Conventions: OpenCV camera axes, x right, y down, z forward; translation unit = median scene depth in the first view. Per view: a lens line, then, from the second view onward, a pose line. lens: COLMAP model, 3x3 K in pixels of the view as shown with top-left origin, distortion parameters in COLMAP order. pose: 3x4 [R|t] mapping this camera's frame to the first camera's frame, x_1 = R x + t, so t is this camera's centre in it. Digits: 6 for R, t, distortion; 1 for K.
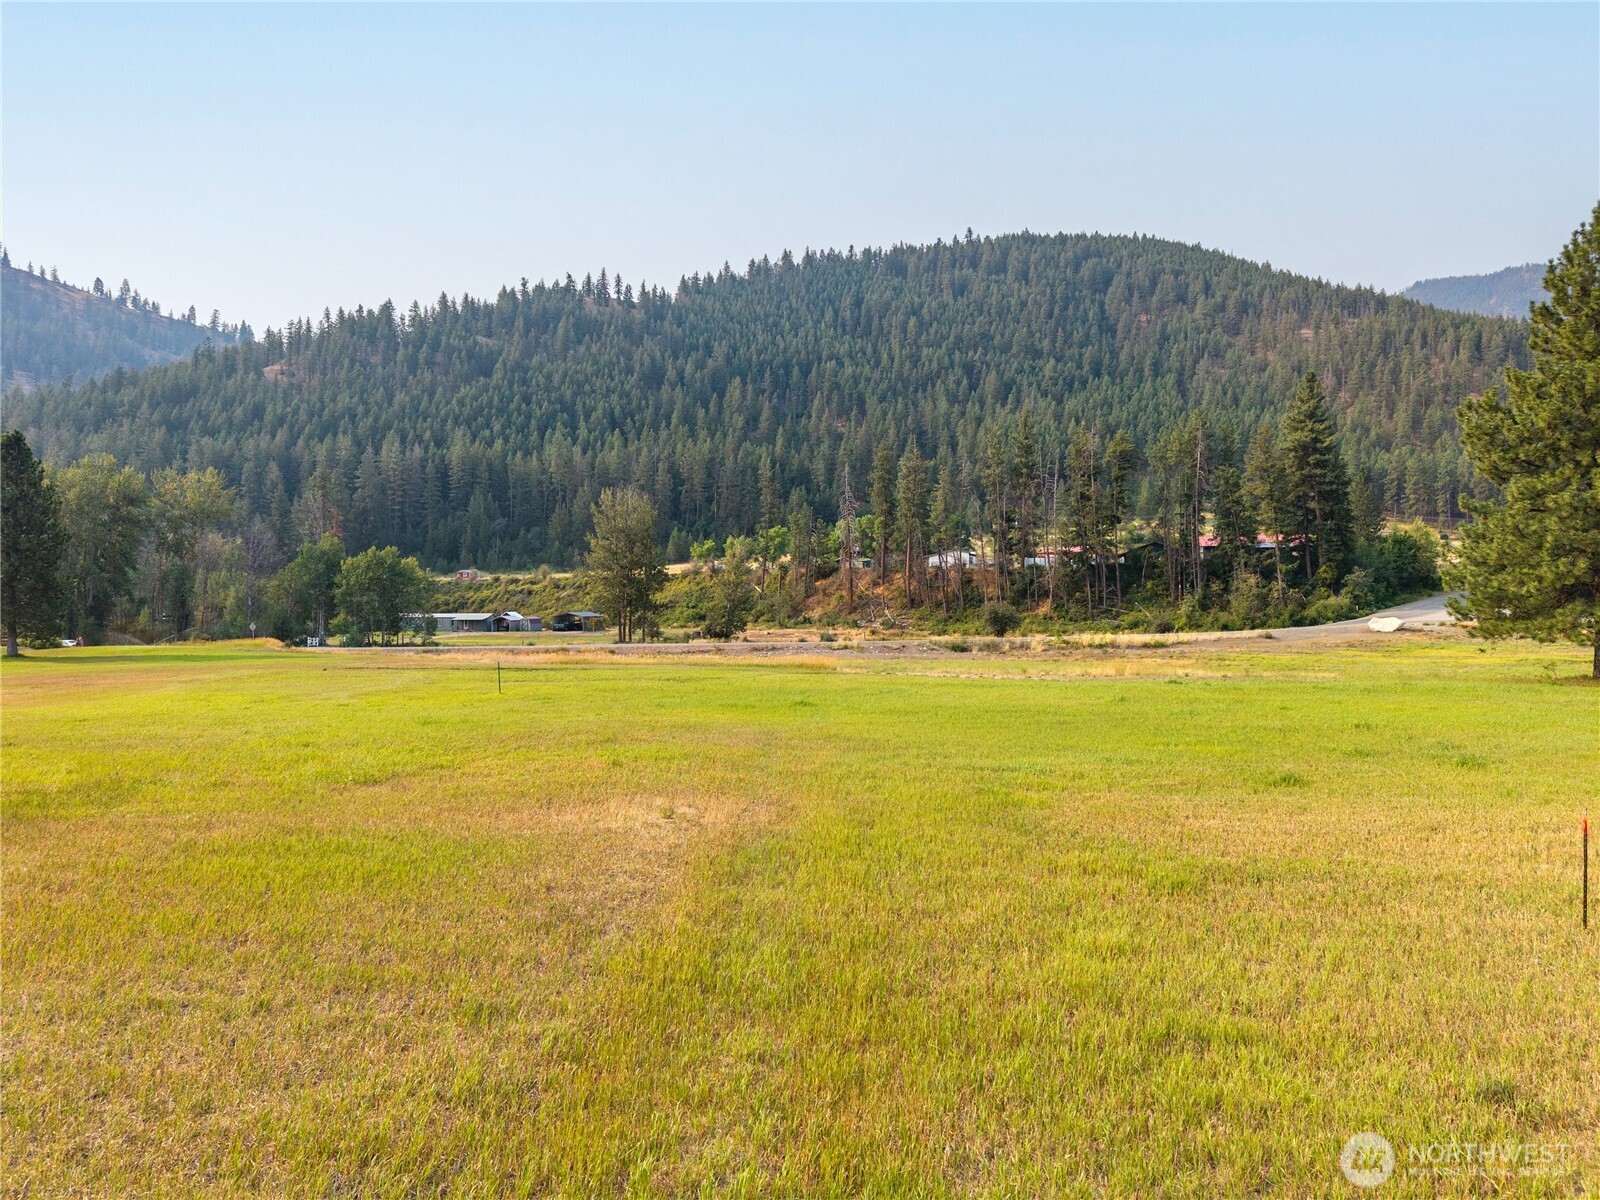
lens RADIAL K [[1082.8, 0, 800.0], [0, 1082.8, 600.0], [0, 0, 1]] dist [0.062109, -0.065596]
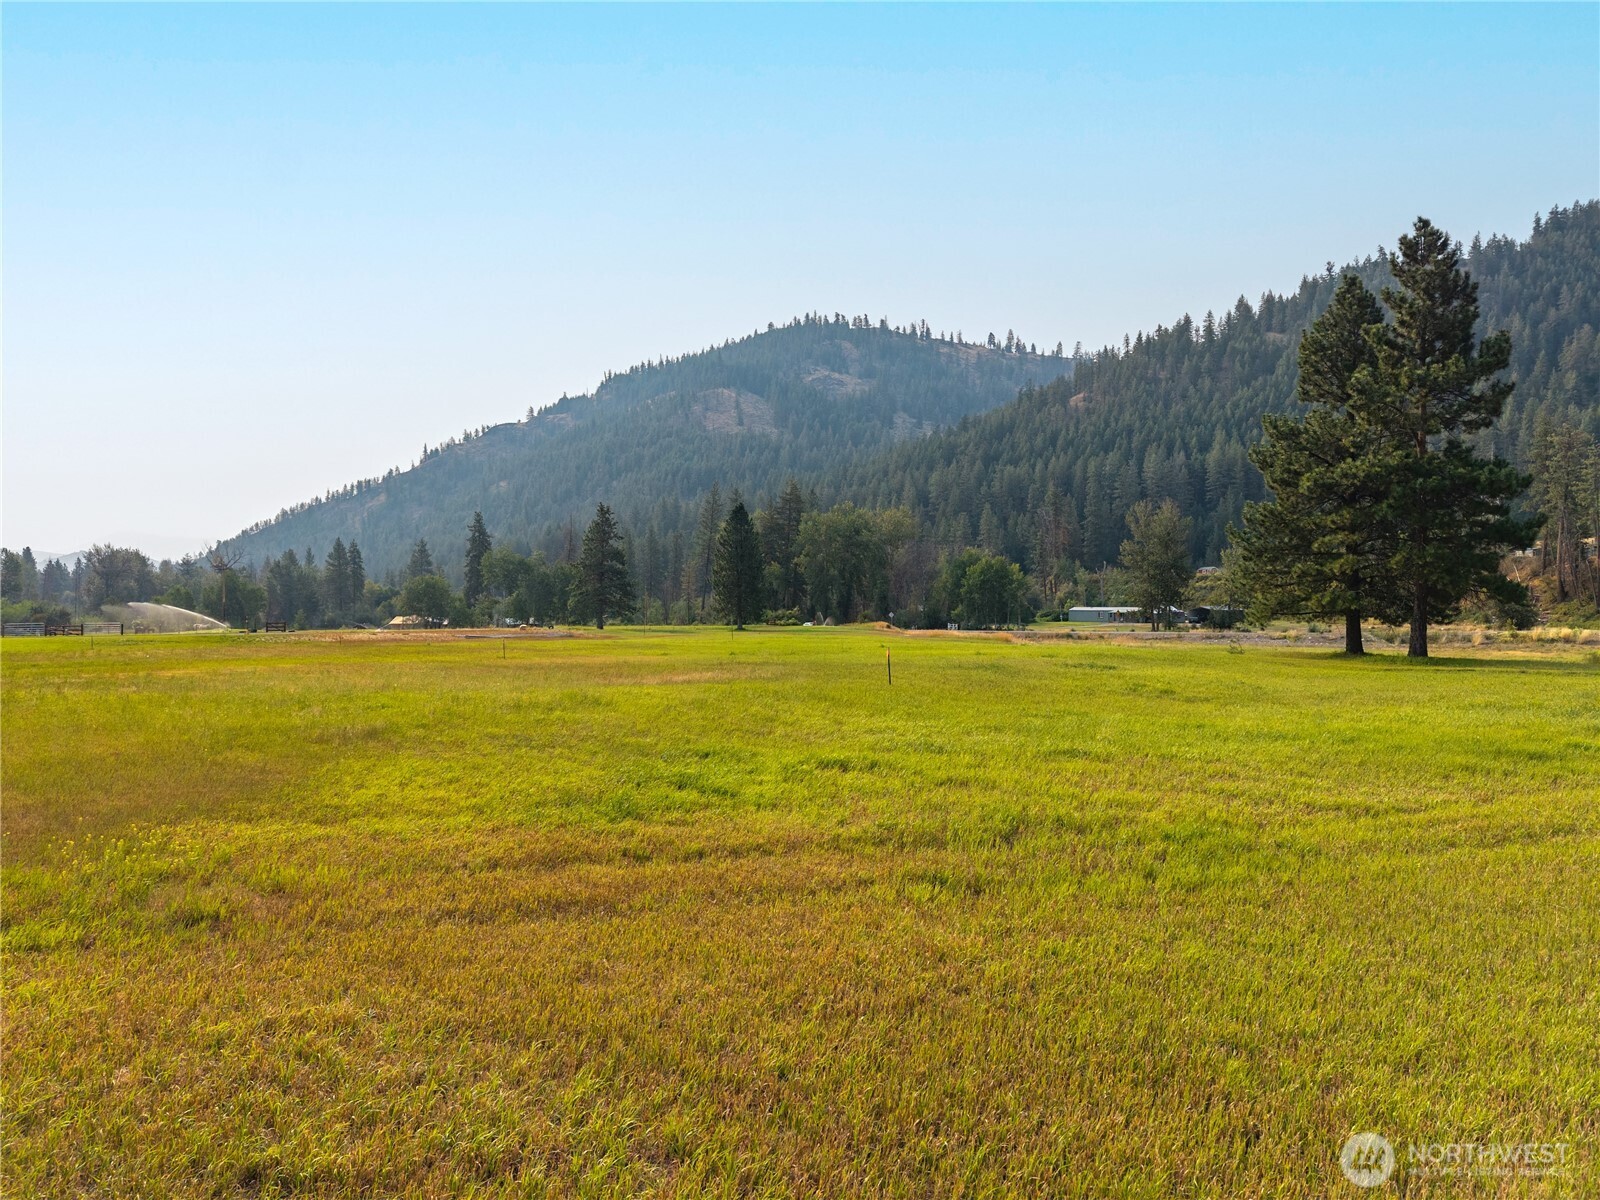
lens RADIAL K [[1082.8, 0, 800.0], [0, 1082.8, 600.0], [0, 0, 1]] dist [0.062109, -0.065596]
pose [[0.715969, -0.004418, -0.698118, 0.114157], [0.007899, 0.999967, 0.001772, -0.000171], [0.698088, -0.006784, 0.715980, -0.036318]]
